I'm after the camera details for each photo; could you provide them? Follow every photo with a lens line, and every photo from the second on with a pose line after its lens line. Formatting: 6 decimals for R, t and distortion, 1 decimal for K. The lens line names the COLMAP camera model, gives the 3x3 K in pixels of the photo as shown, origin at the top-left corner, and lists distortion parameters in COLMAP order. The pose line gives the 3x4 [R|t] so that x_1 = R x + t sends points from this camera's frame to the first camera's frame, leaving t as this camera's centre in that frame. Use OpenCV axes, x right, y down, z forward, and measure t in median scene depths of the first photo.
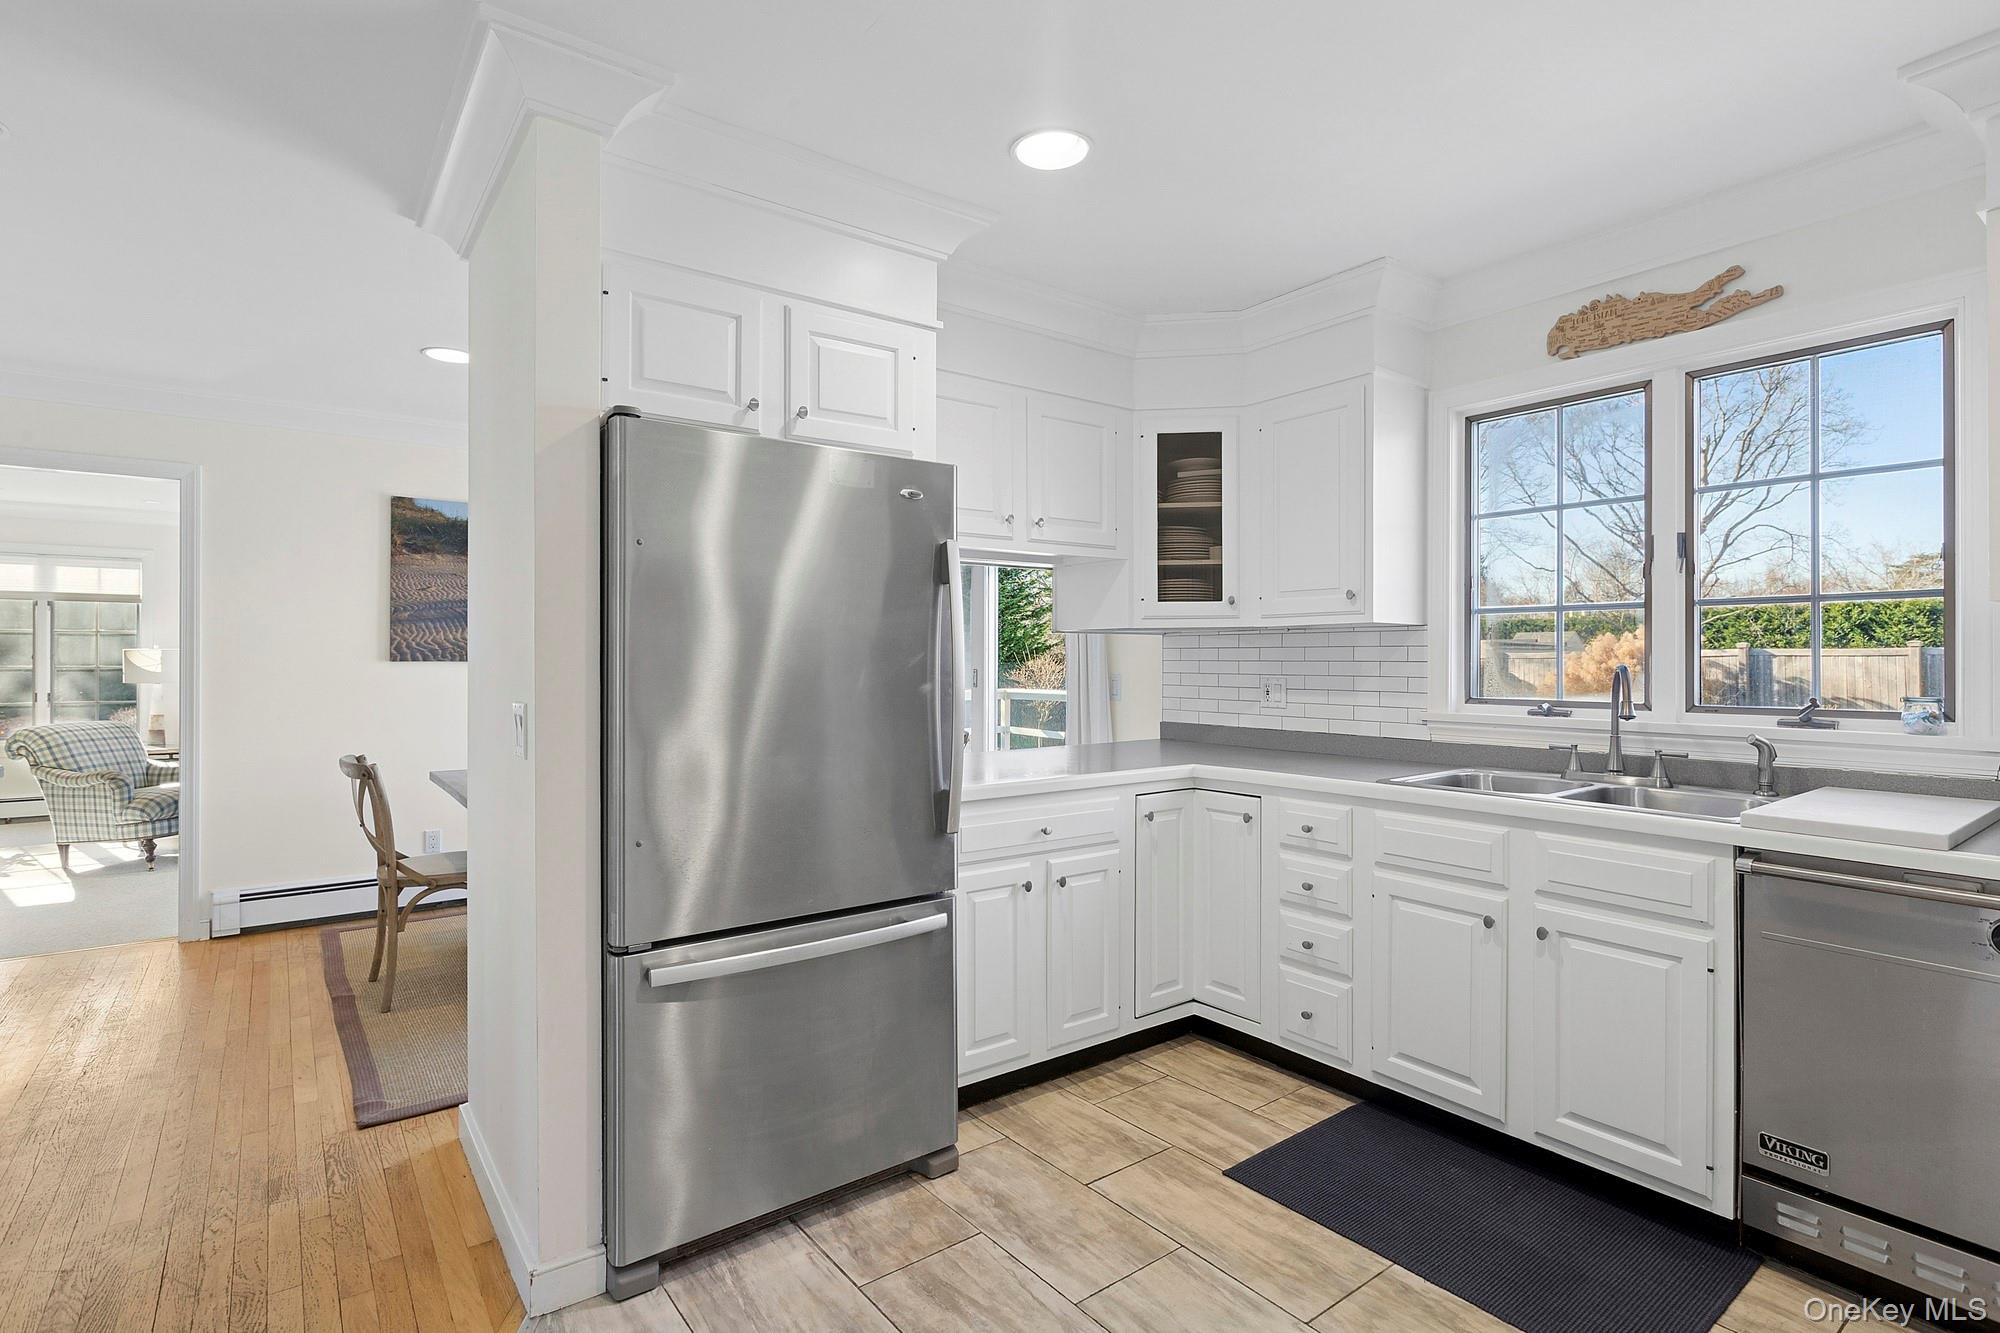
lens RADIAL K [[957.4, 0, 986.9], [0, 957.4, 660.3], [0, 0, 1]] dist [-0.011273, 0.001100]
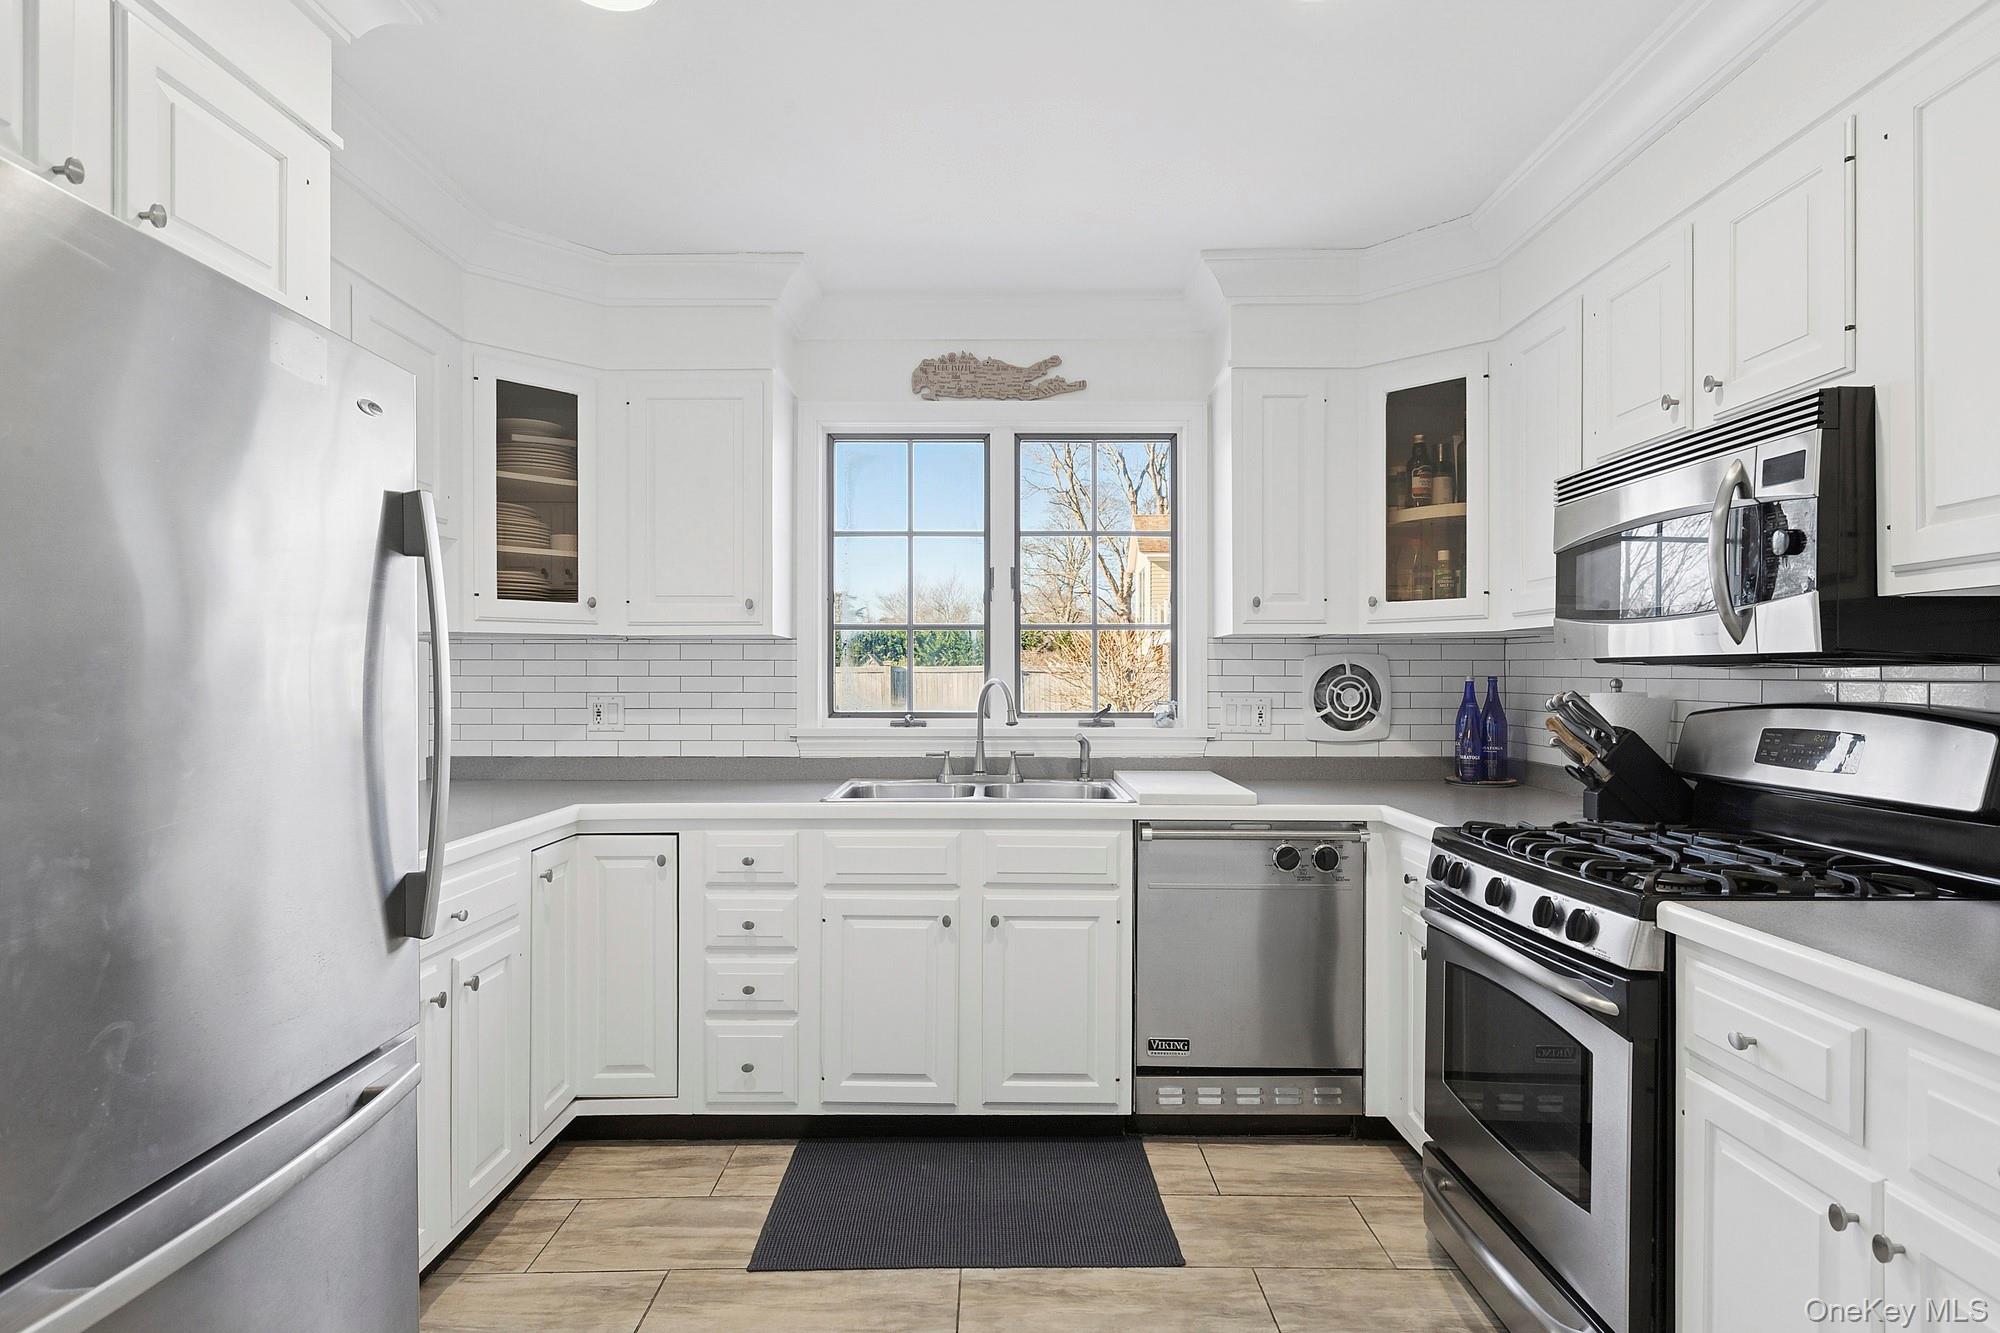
lens RADIAL K [[1054.2, 0, 991.3], [0, 1054.2, 682.8], [0, 0, 1]] dist [-0.004538, 0.001402]
pose [[0.595294, -0.005528, 0.803489, -0.333239], [0.001061, 0.999981, 0.006094, 0.001786], [-0.803507, -0.002775, 0.595288, 0.226907]]
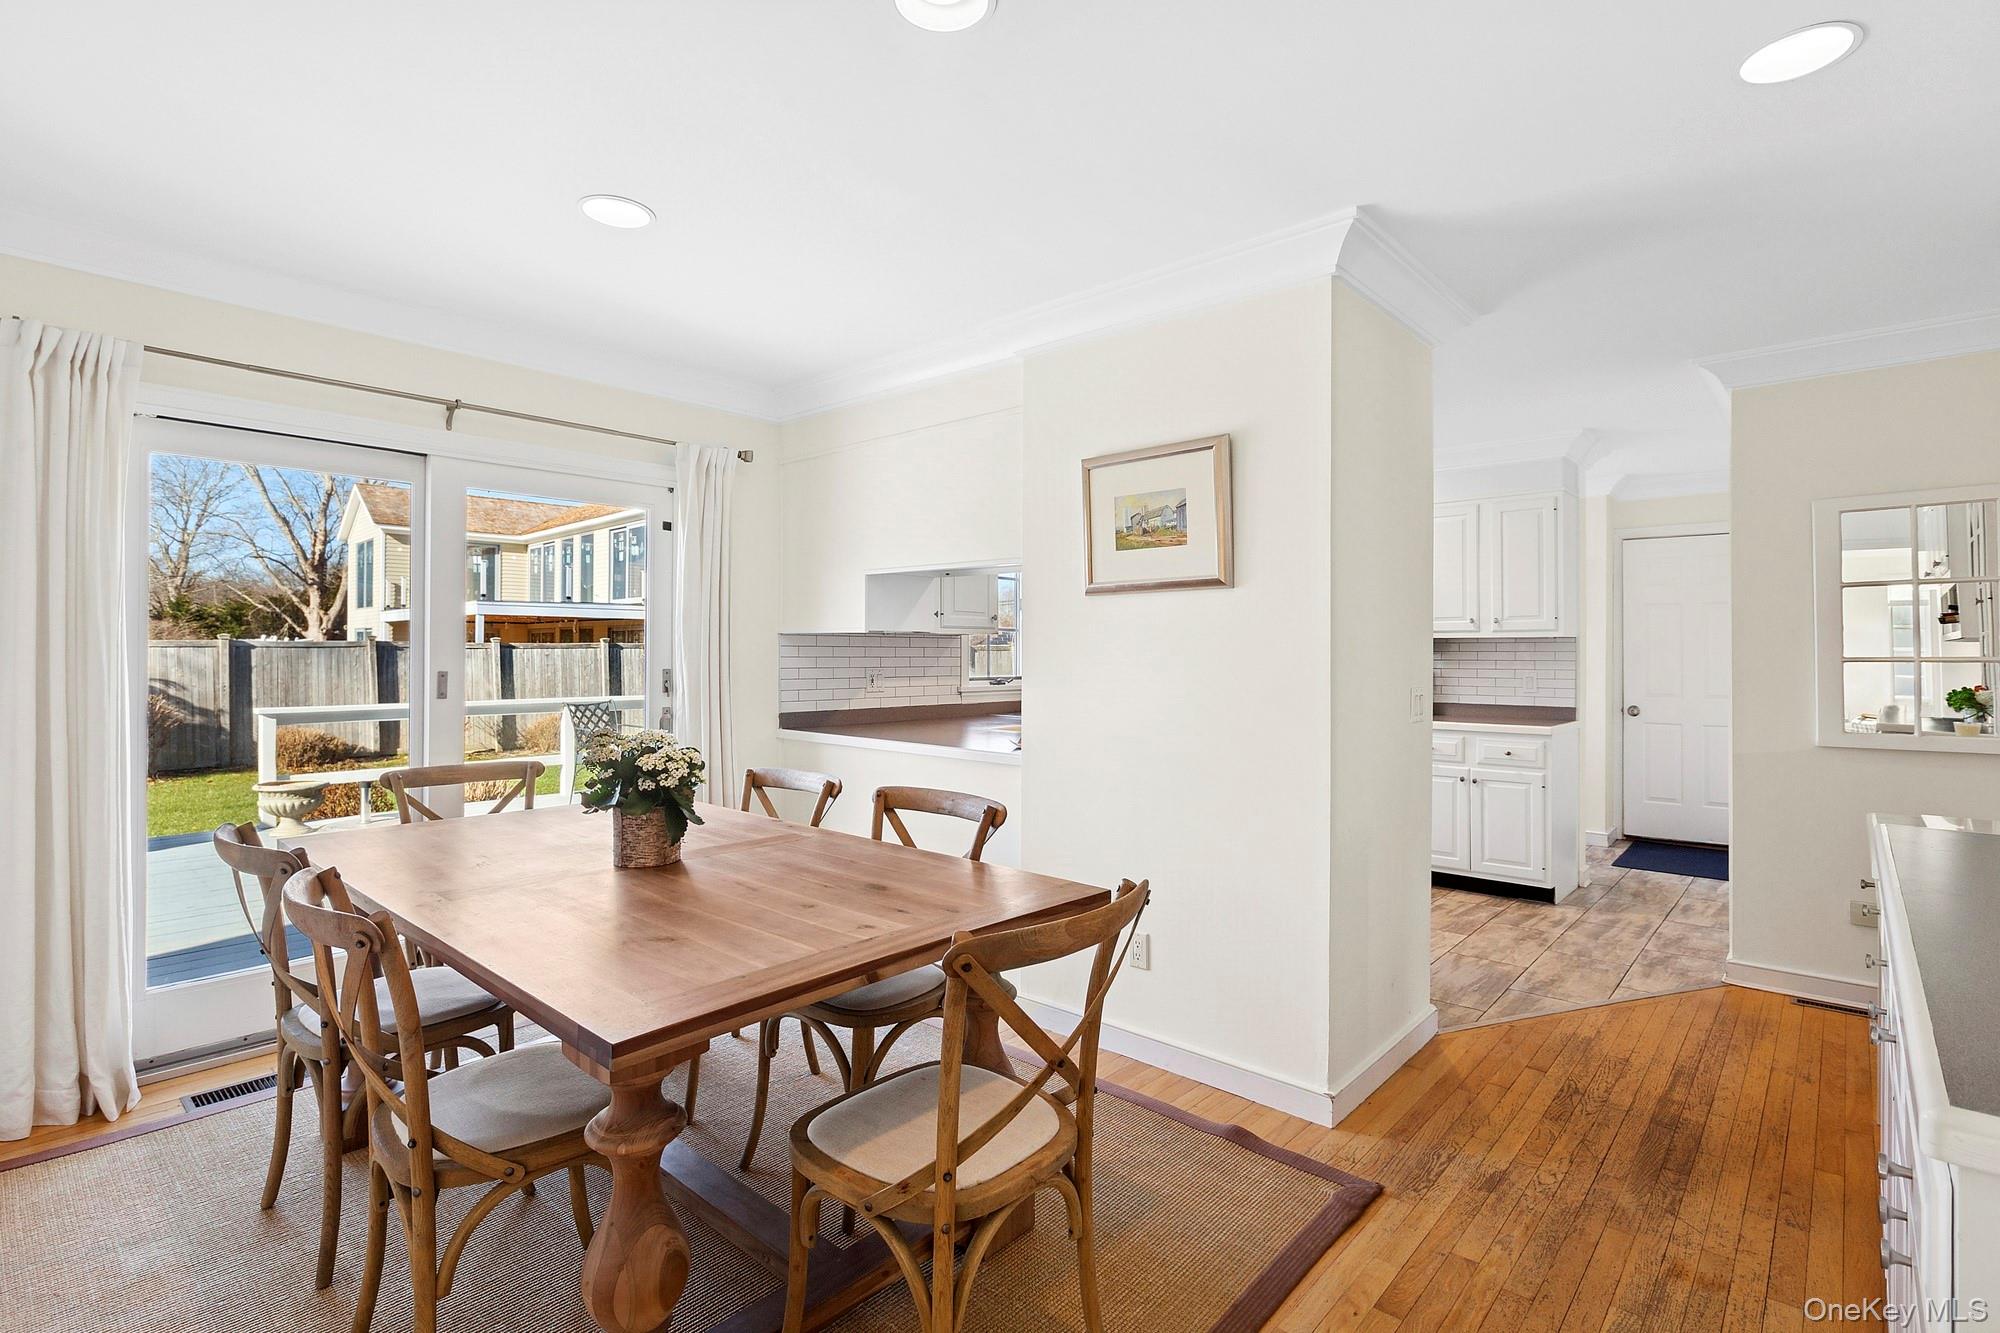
lens RADIAL K [[957.4, 0, 989.0], [0, 957.4, 657.7], [0, 0, 1]] dist [-0.011273, 0.001100]
pose [[-0.191075, -0.006495, 0.981554, -1.410556], [-0.003274, 0.999977, 0.005980, -0.009325], [-0.981570, -0.002071, -0.191091, 1.478006]]
